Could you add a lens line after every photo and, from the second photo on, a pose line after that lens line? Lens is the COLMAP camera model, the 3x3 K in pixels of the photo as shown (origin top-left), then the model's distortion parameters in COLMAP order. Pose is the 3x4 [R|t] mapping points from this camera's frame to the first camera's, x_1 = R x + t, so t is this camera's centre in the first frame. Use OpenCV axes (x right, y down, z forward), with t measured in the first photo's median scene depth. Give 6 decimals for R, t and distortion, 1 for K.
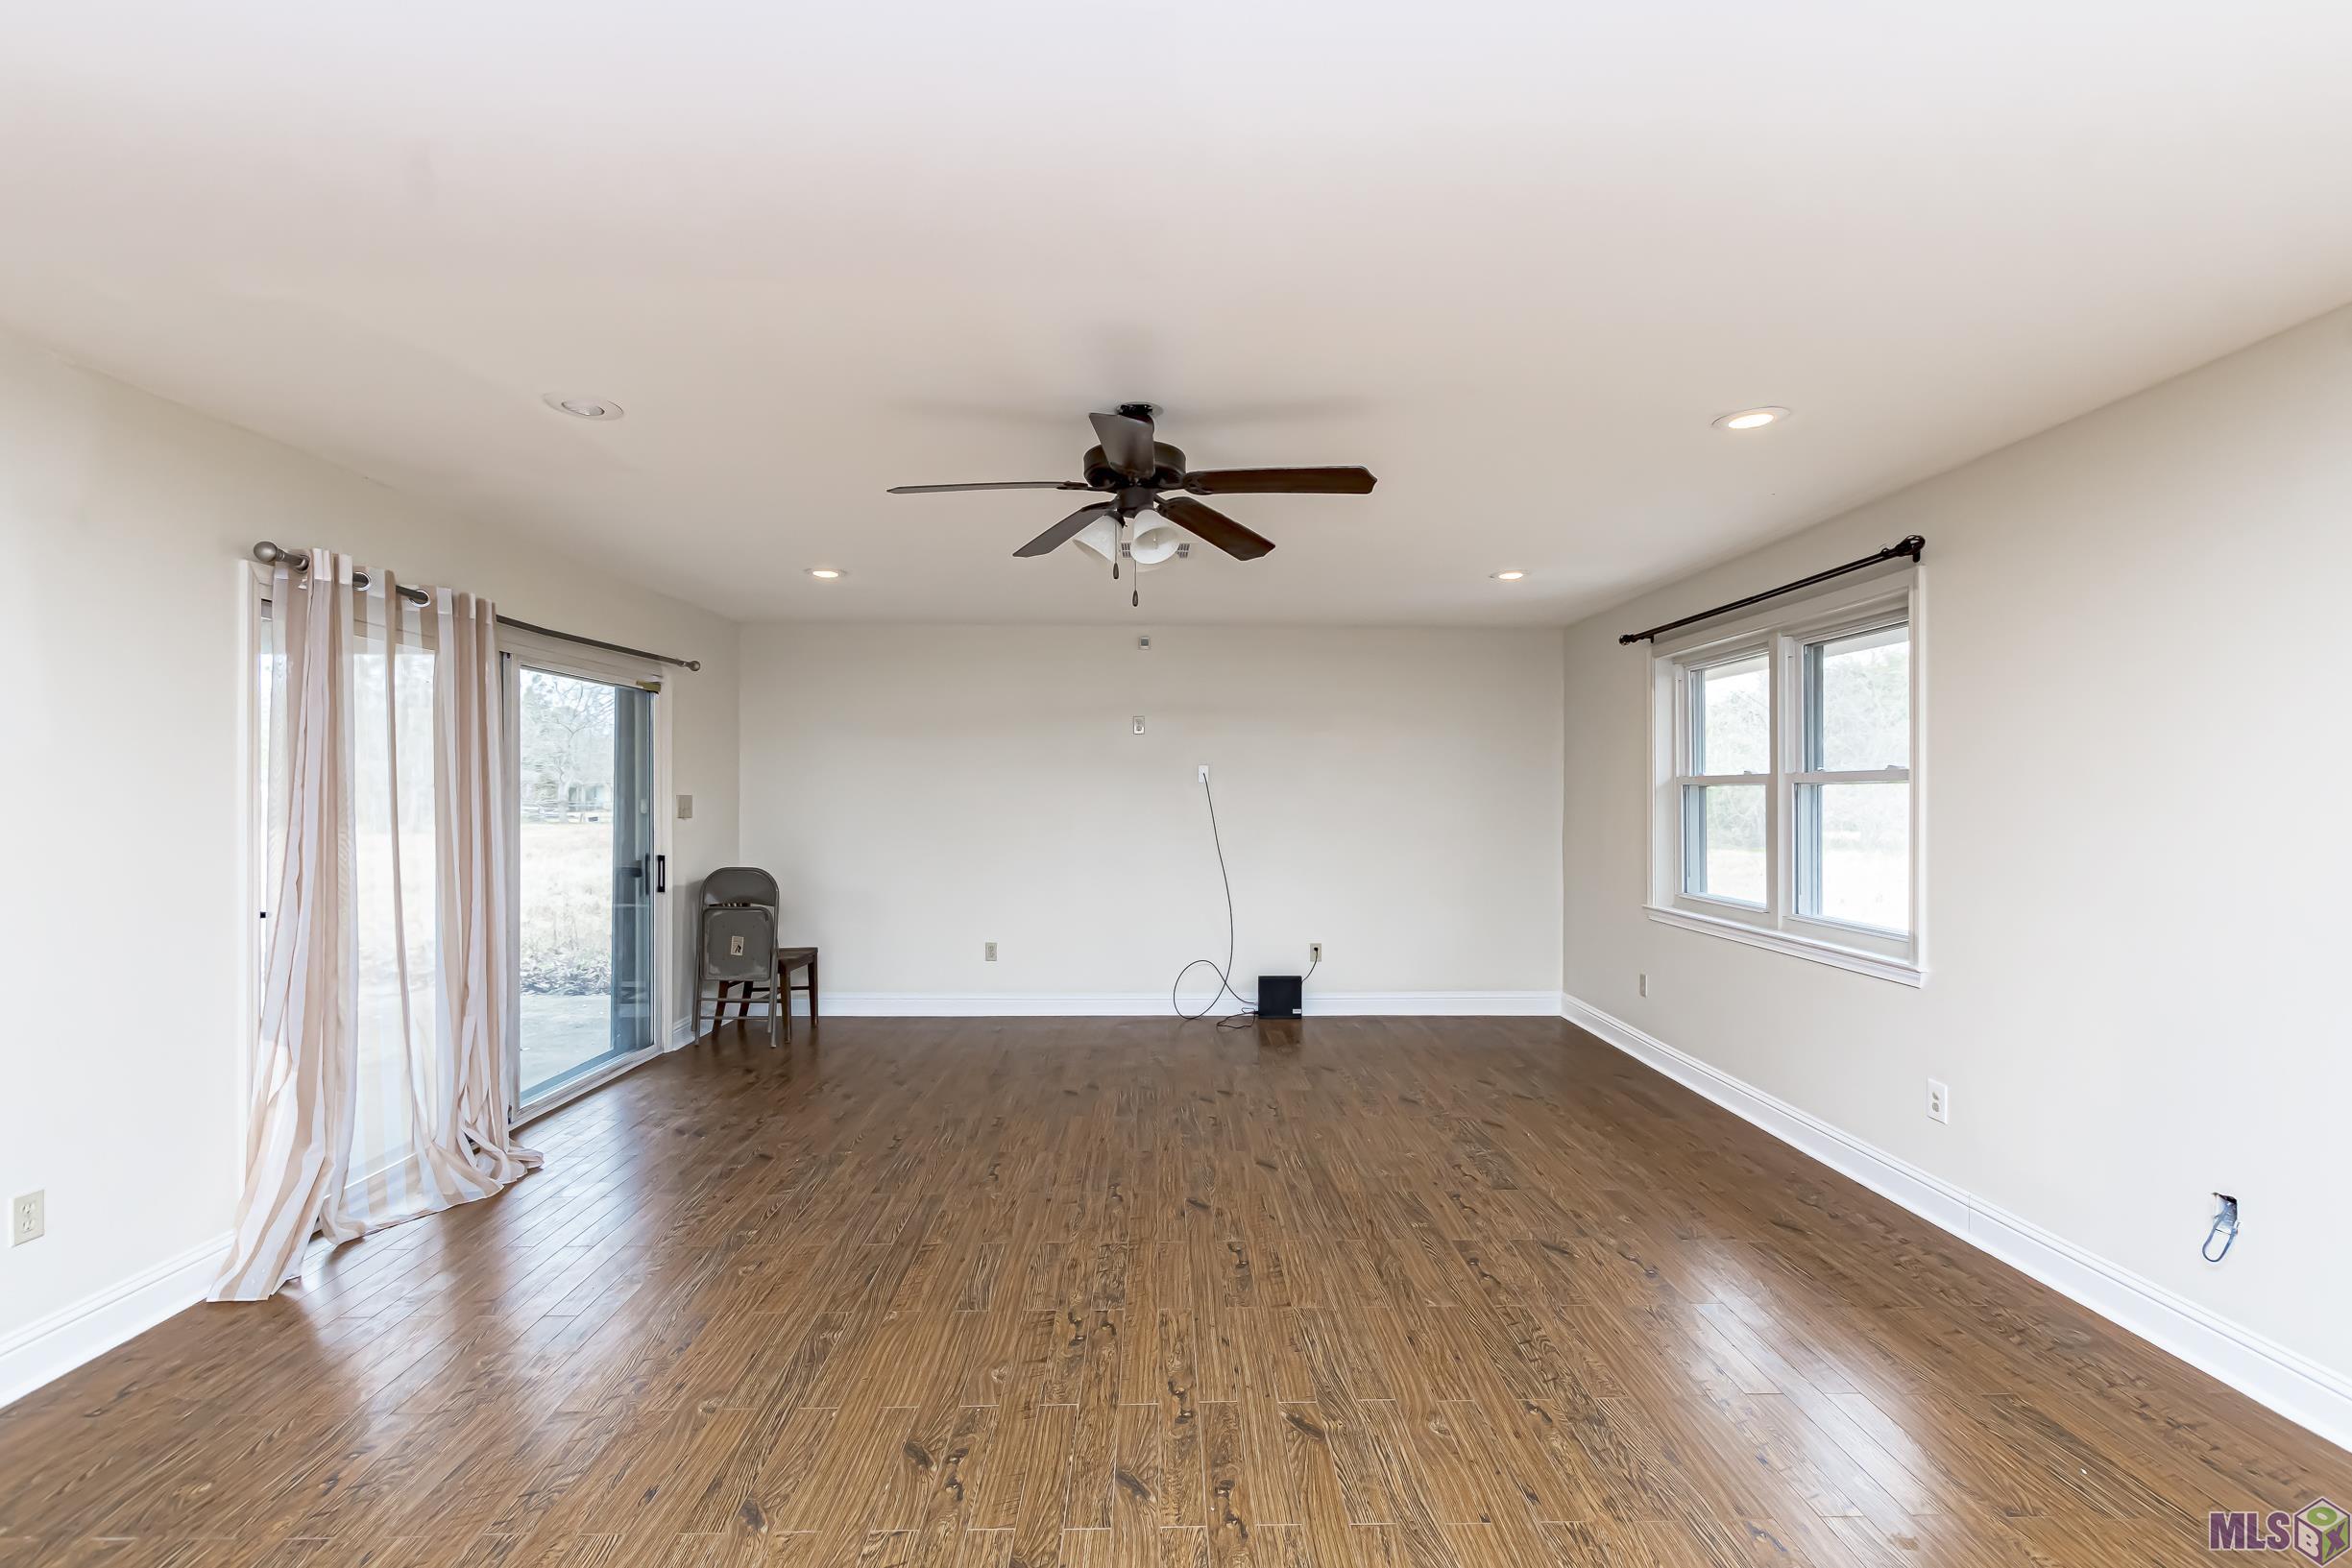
lens RADIAL K [[1043.6, 0, 1176.0], [0, 1043.6, 784.0], [0, 0, 1]] dist [0.001880, -0.000034]
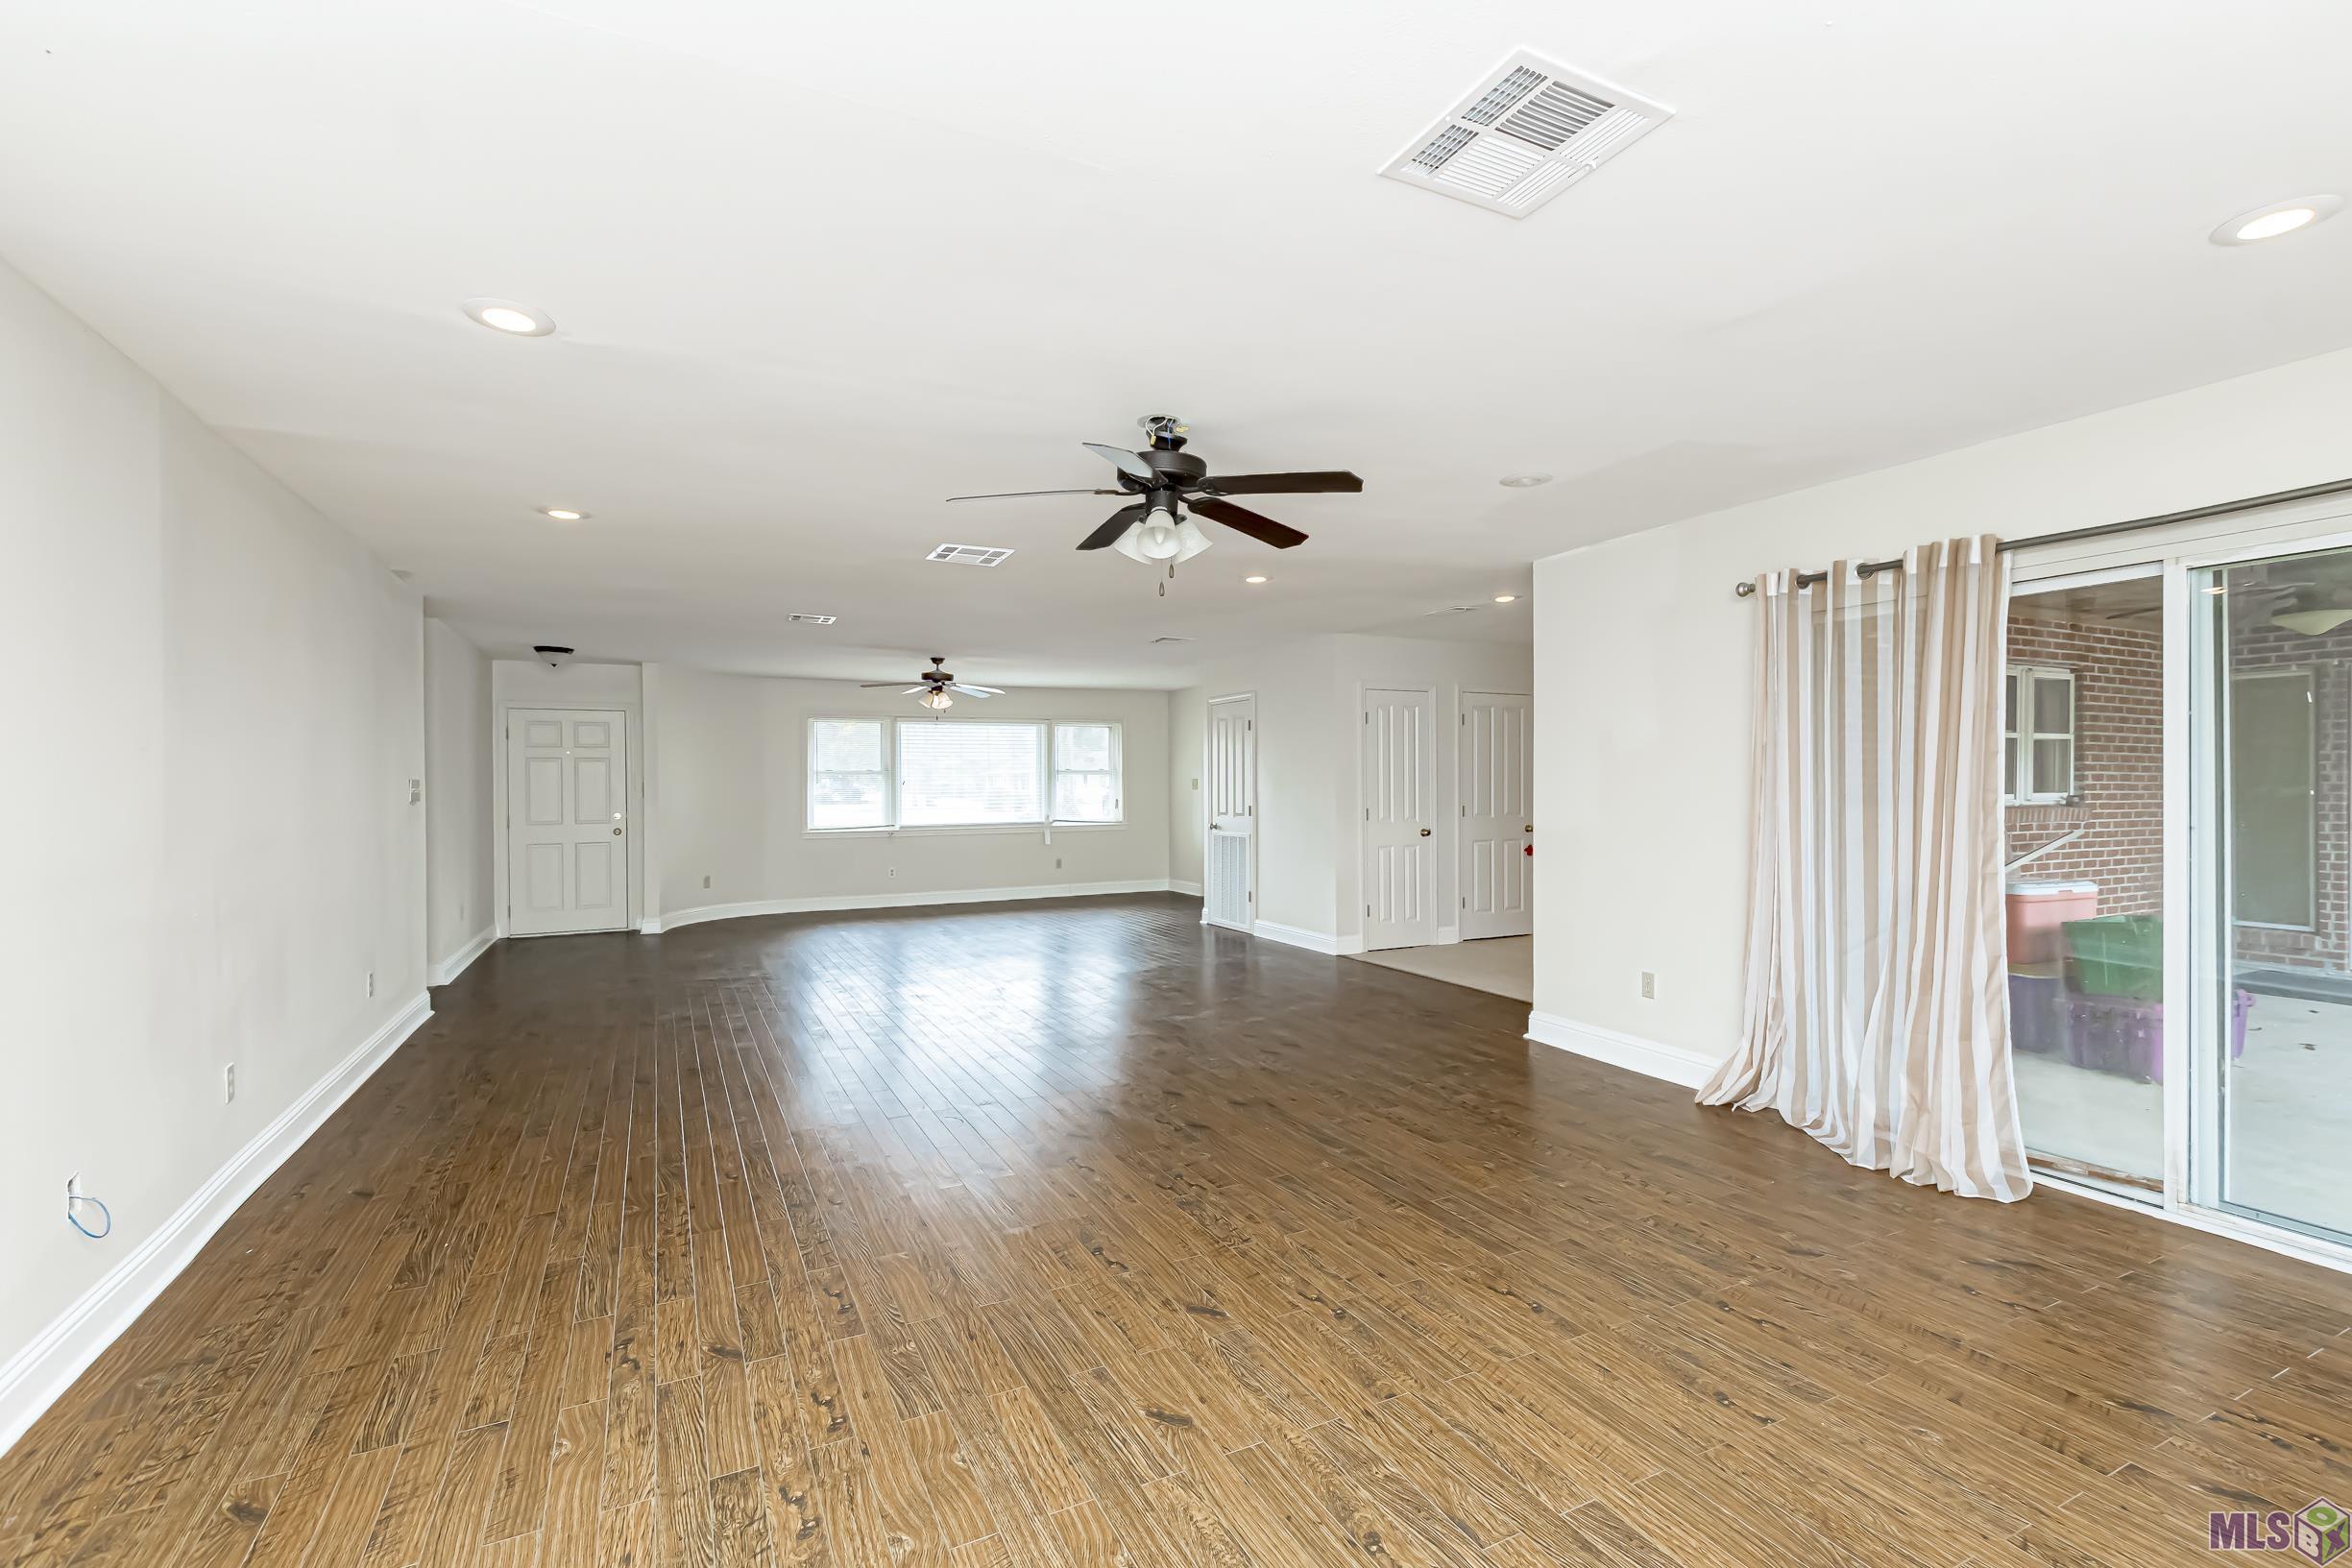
lens RADIAL K [[1043.6, 0, 1176.0], [0, 1043.6, 784.0], [0, 0, 1]] dist [0.001880, -0.000034]
pose [[-0.907556, 0.005613, -0.419893, 0.376794], [0.009534, 0.999928, -0.007239, 0.037101], [0.419822, -0.010573, -0.907545, 1.802290]]
